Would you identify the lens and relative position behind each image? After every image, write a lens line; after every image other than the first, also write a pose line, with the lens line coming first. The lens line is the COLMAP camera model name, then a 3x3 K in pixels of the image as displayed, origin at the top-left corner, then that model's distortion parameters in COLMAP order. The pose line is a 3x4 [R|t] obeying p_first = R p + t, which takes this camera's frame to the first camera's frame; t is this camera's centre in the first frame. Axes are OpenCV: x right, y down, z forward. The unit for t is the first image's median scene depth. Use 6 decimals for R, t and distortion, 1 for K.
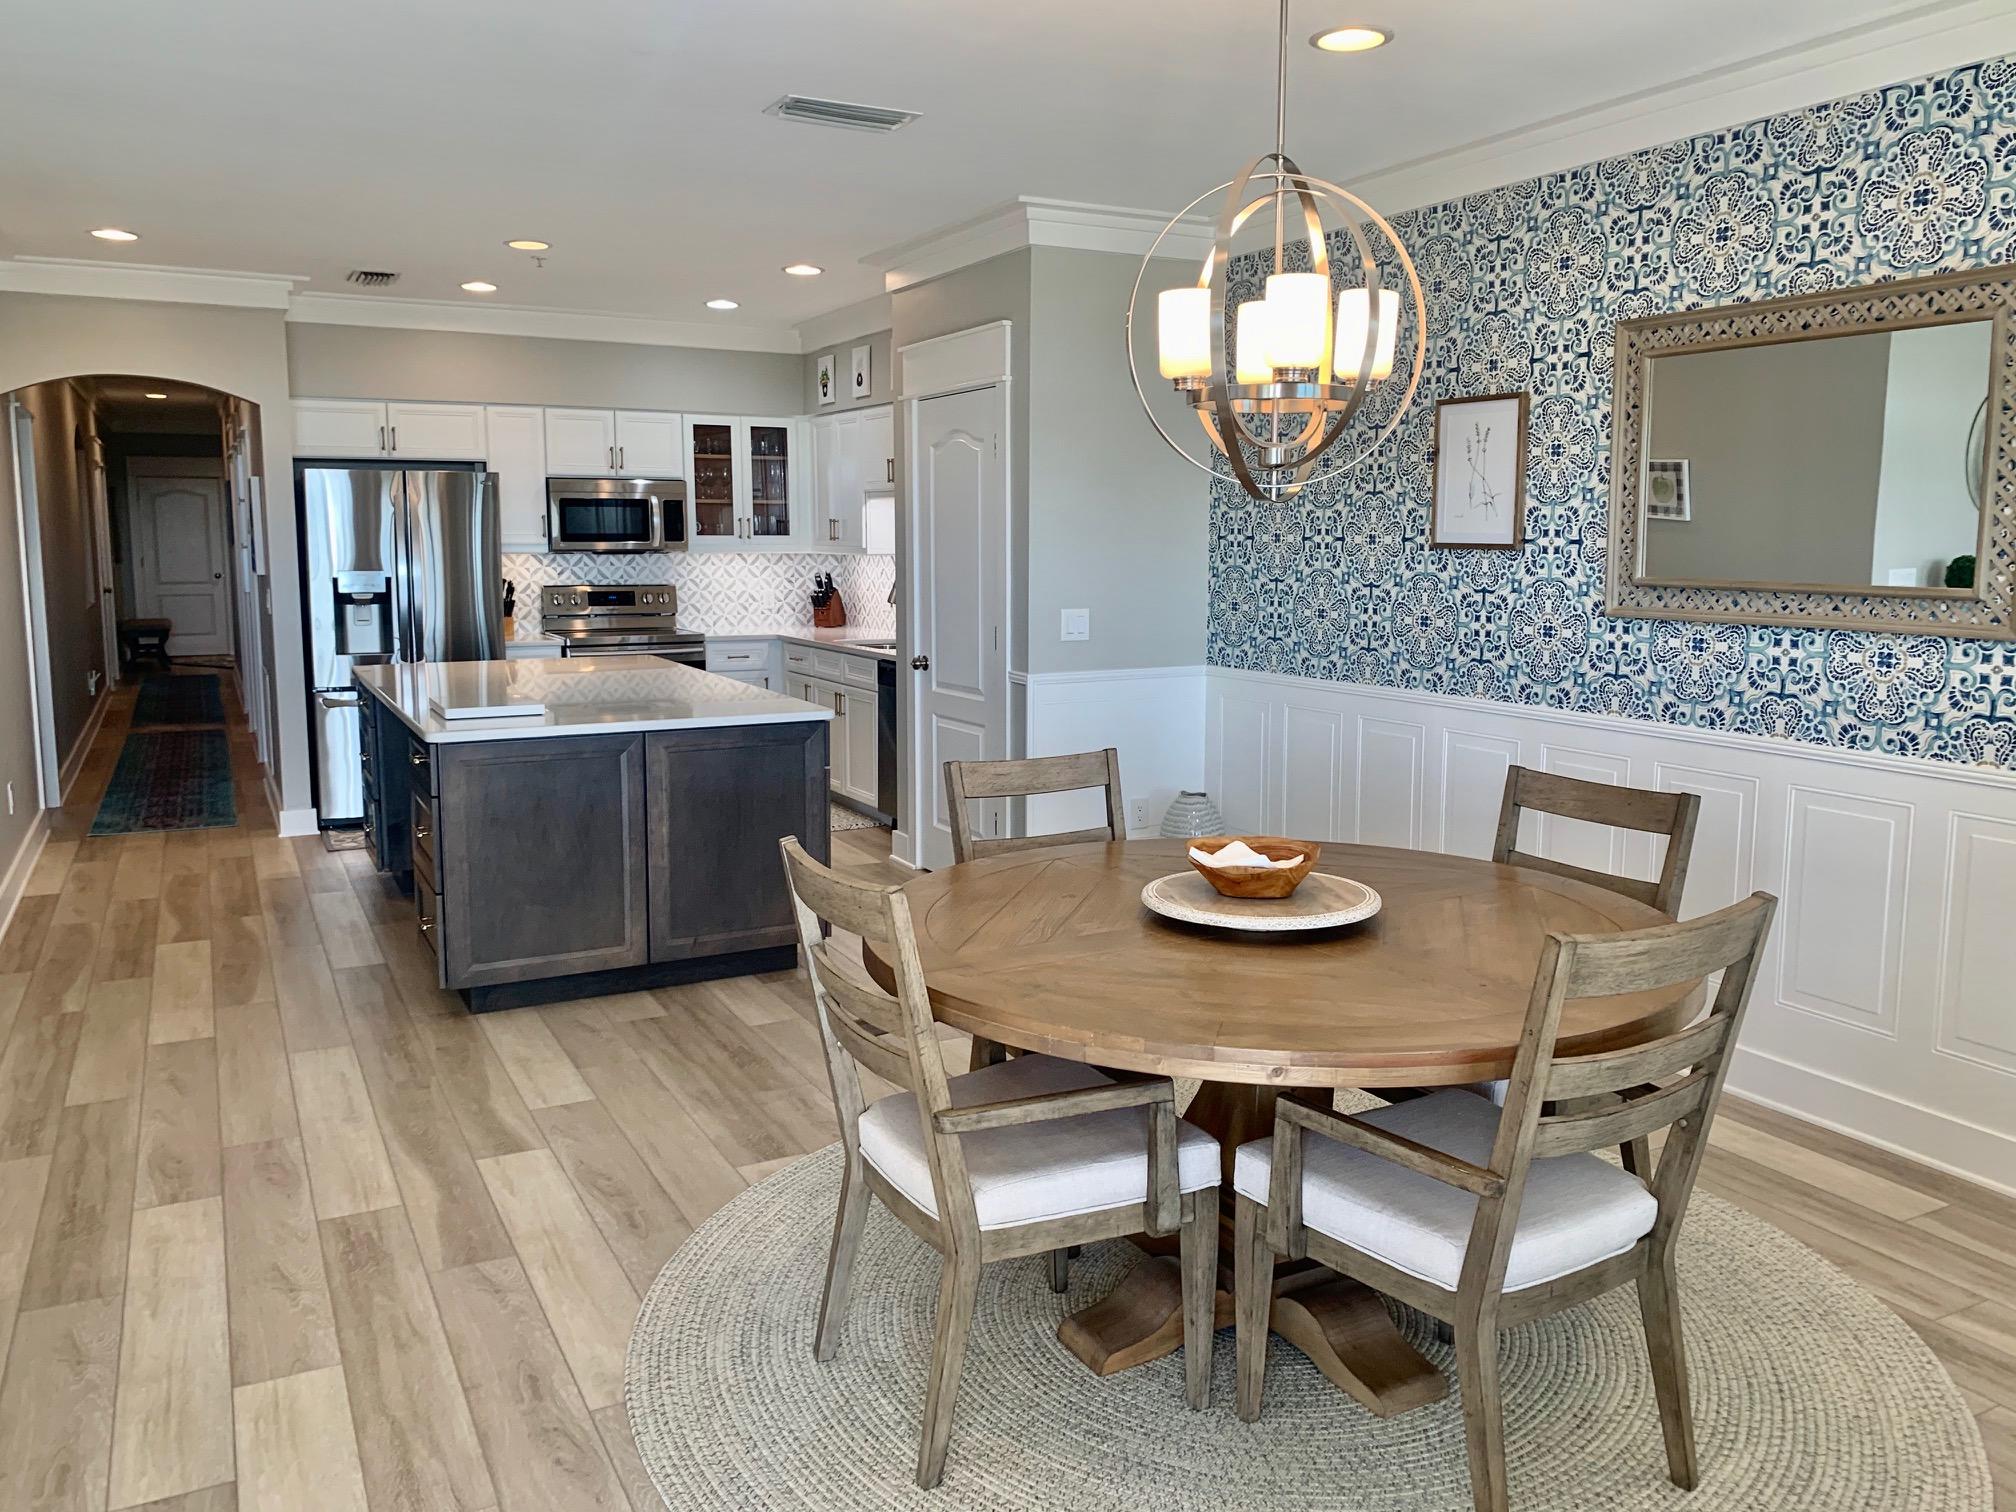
lens RADIAL K [[1533.0, 0, 998.2], [0, 1533.0, 728.2], [0, 0, 1]] dist [0.049800, -0.060520]
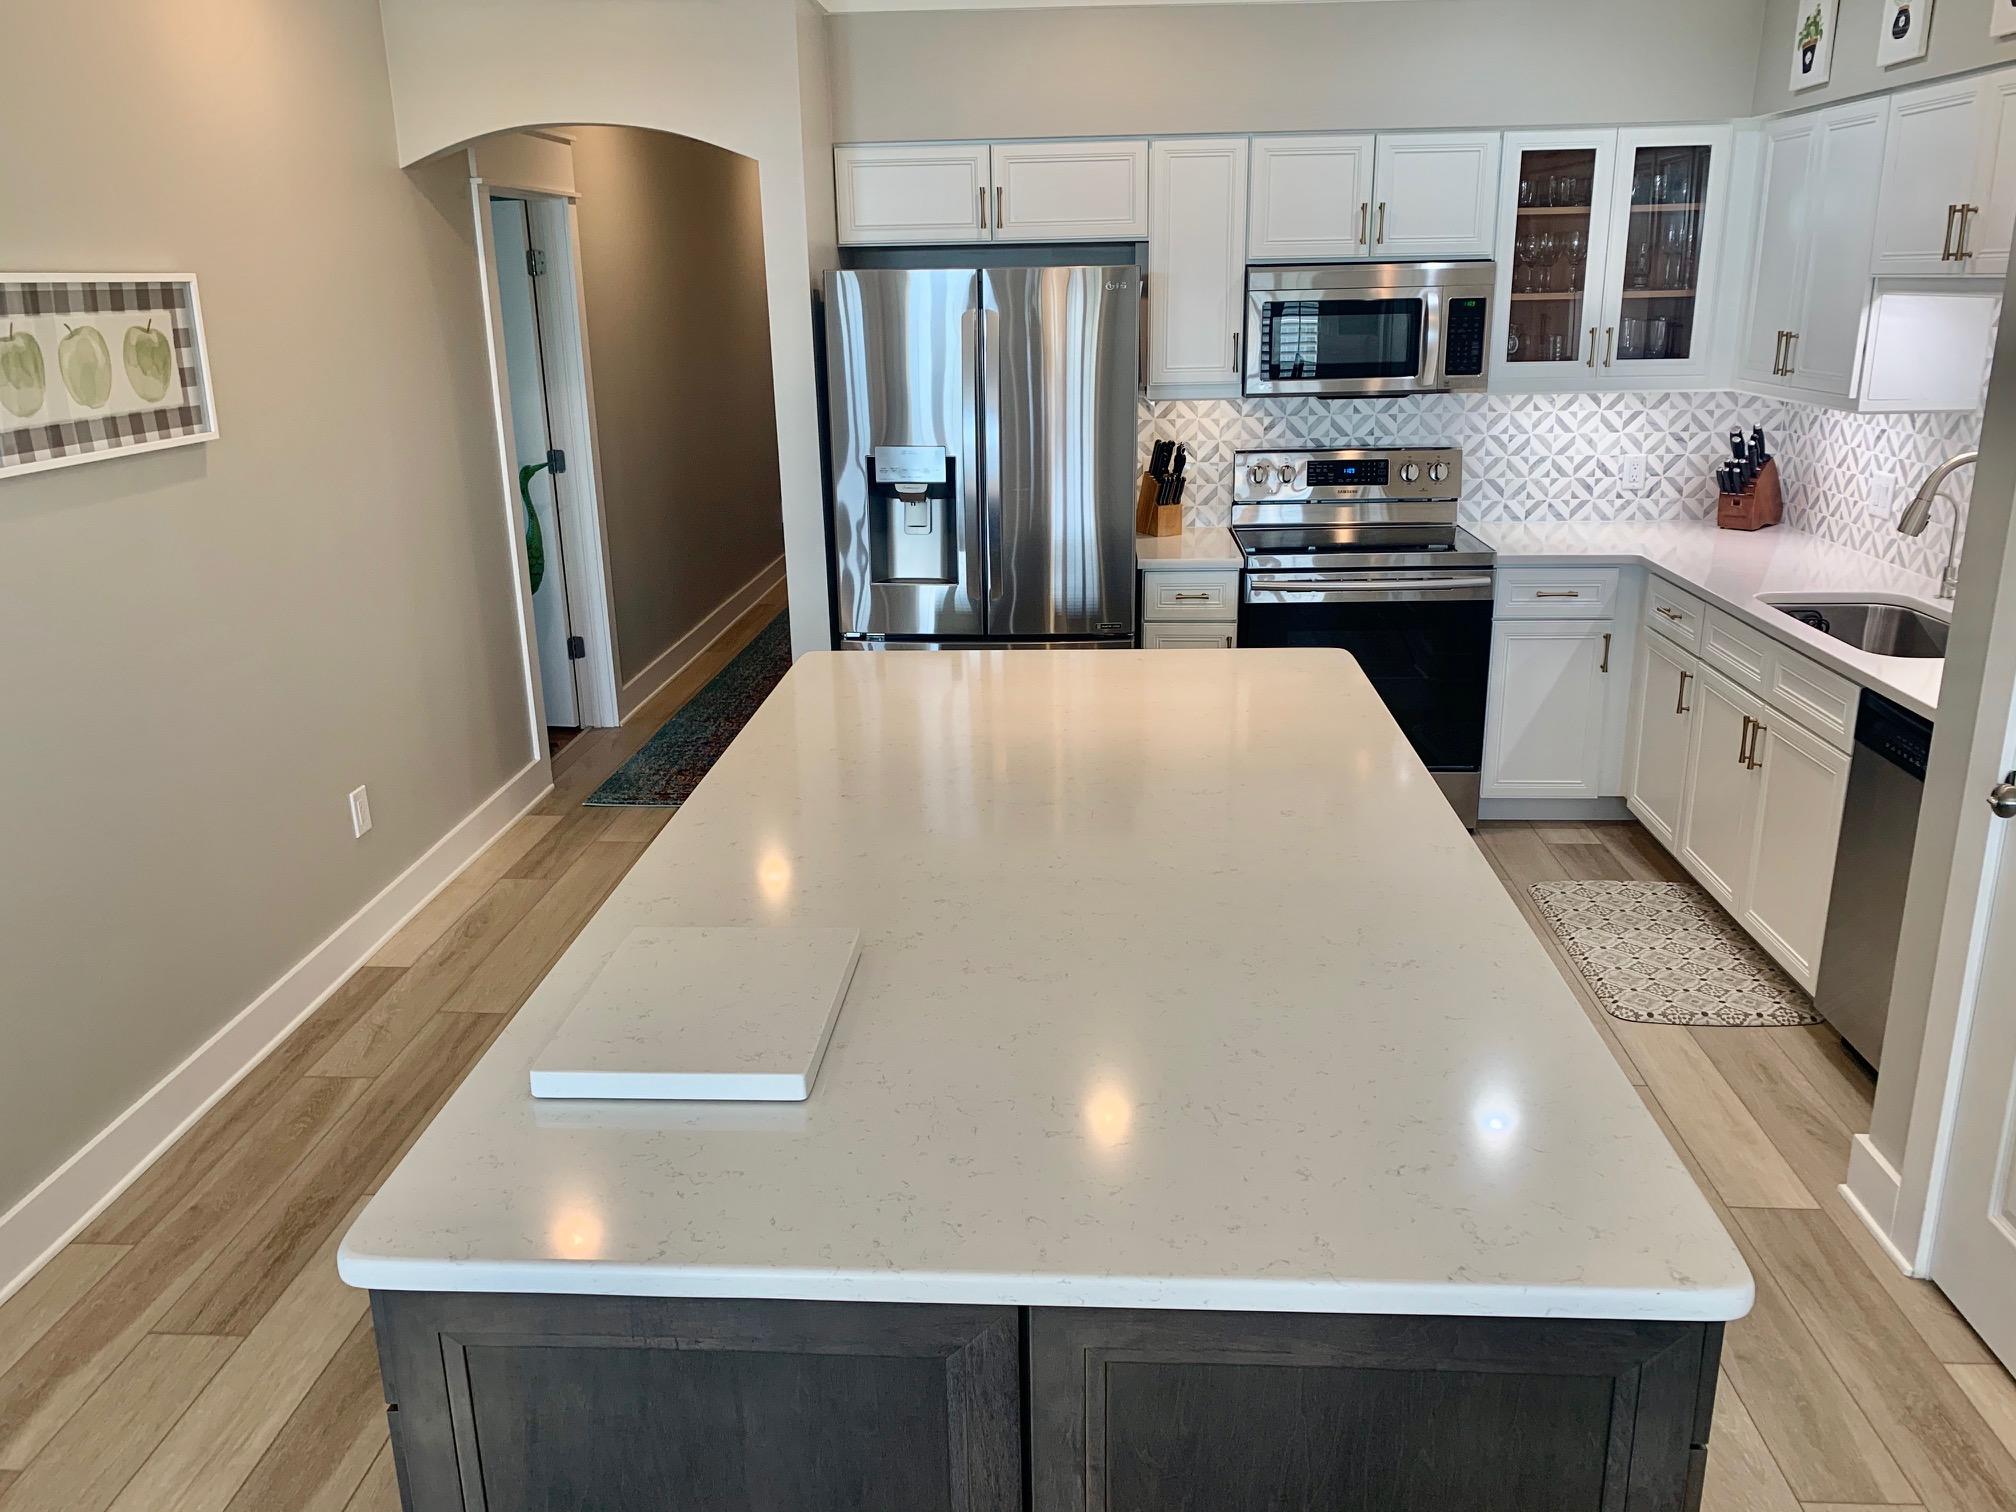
lens RADIAL K [[1533.0, 0, 1001.4], [0, 1533.0, 743.8], [0, 0, 1]] dist [0.049800, -0.060520]
pose [[0.856026, 0.134130, -0.499228, -0.101460], [-0.046968, 0.981937, 0.183286, -0.150344], [0.514795, -0.133450, 0.846863, 0.751309]]
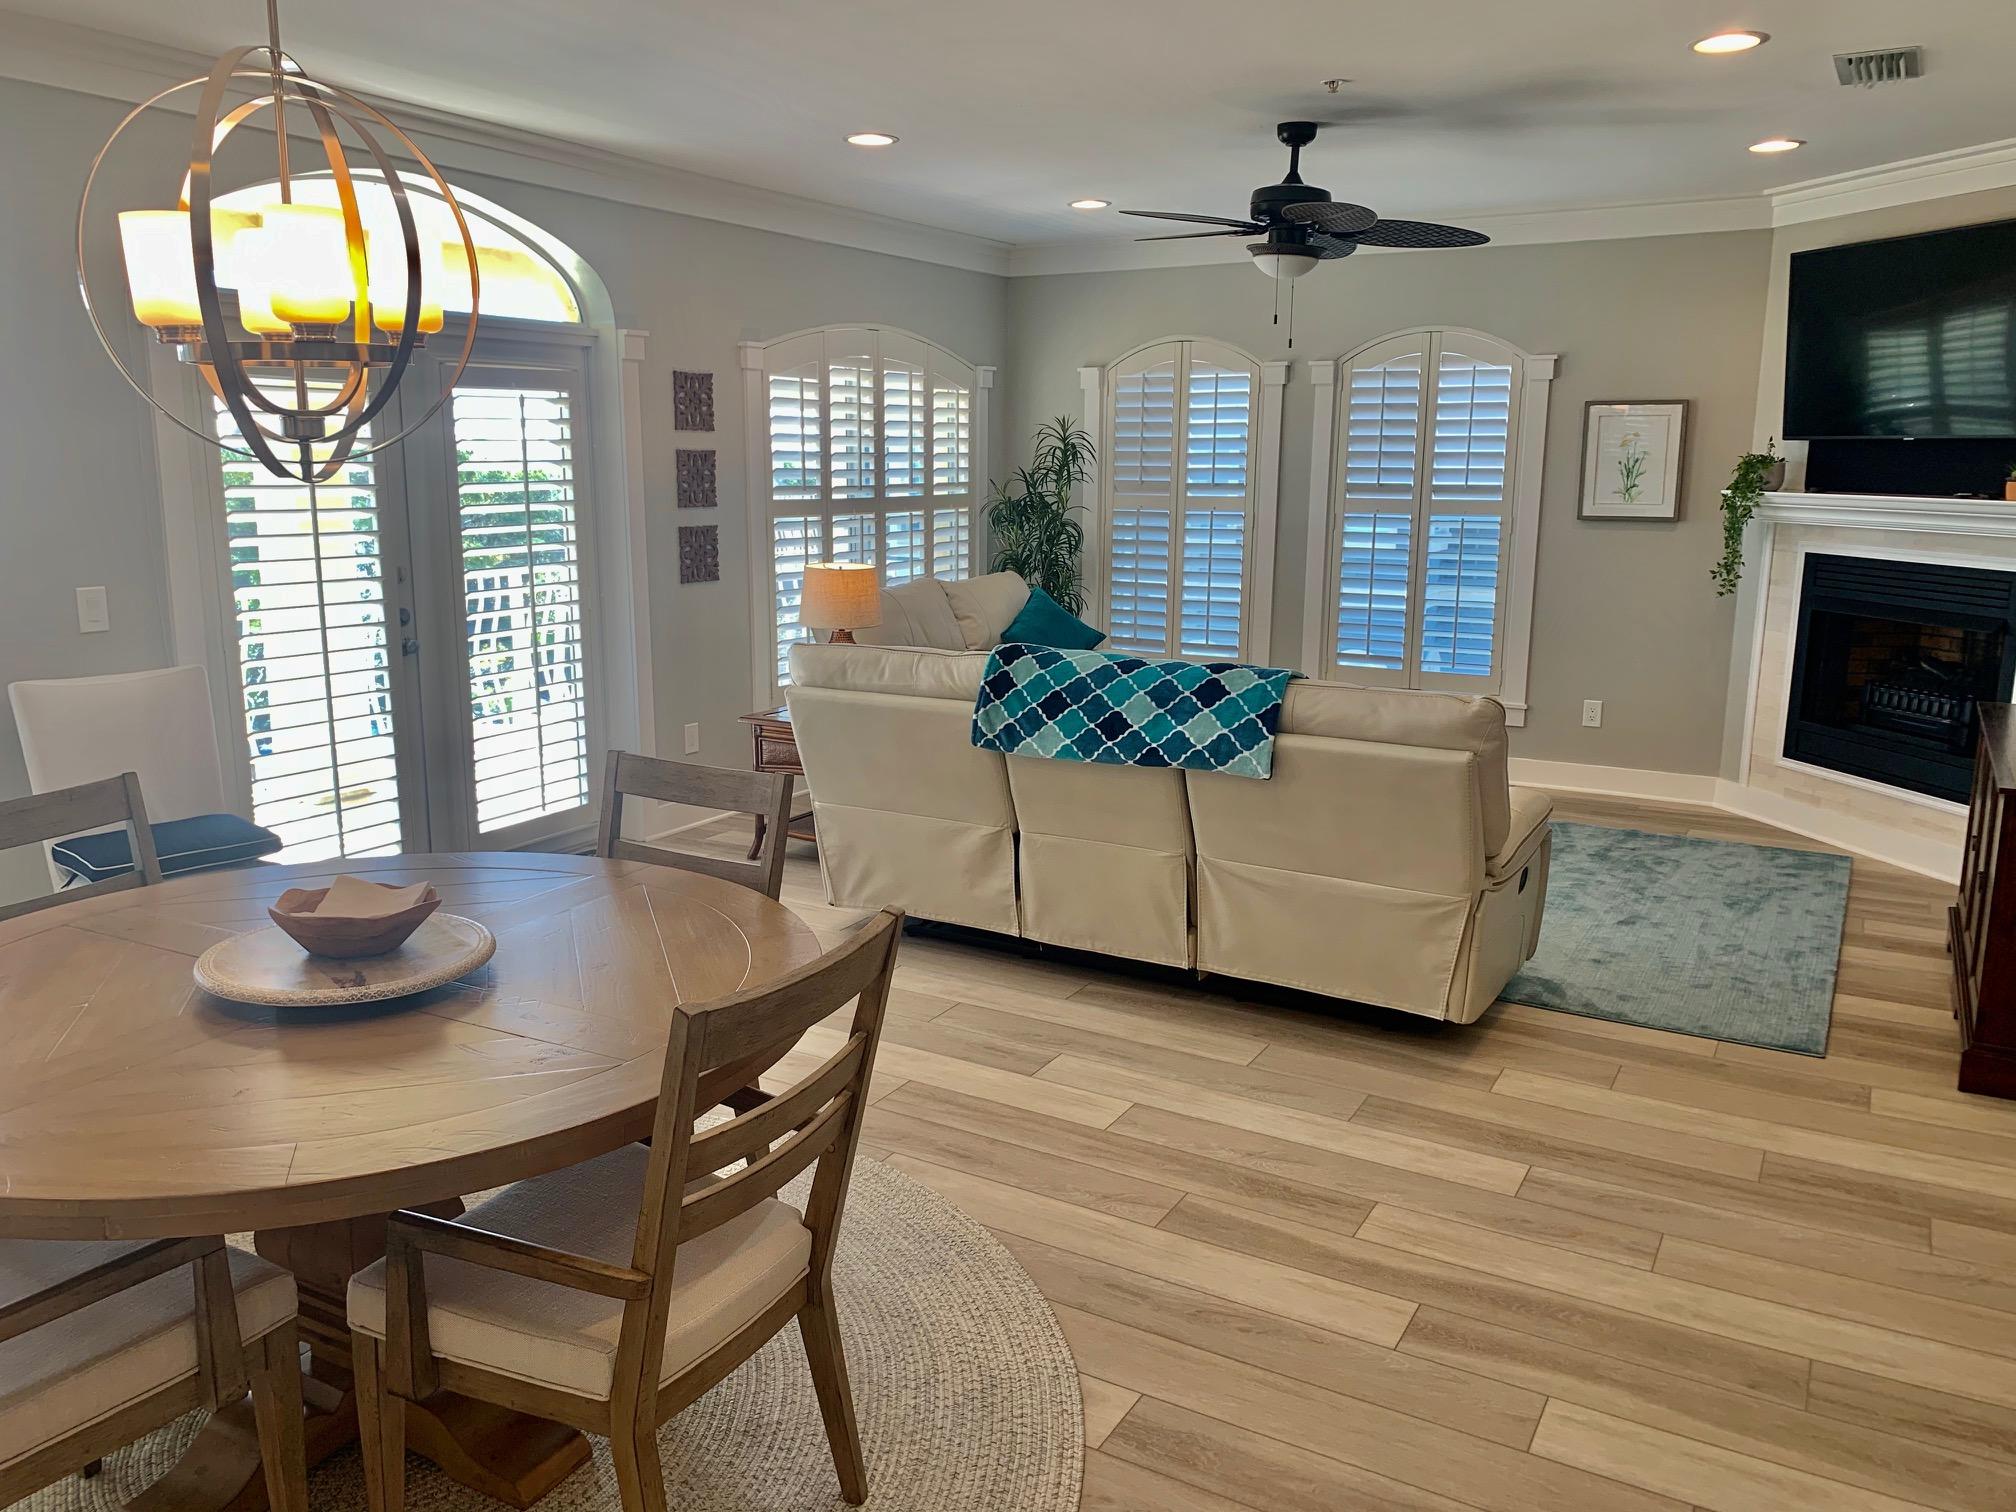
lens RADIAL K [[1533.0, 0, 996.8], [0, 1533.0, 753.4], [0, 0, 1]] dist [0.049800, -0.060520]
pose [[-0.843958, 0.099980, -0.527009, 0.180146], [-0.073649, 0.951574, 0.298467, -0.161617], [0.531329, 0.290708, -0.795725, 1.078748]]
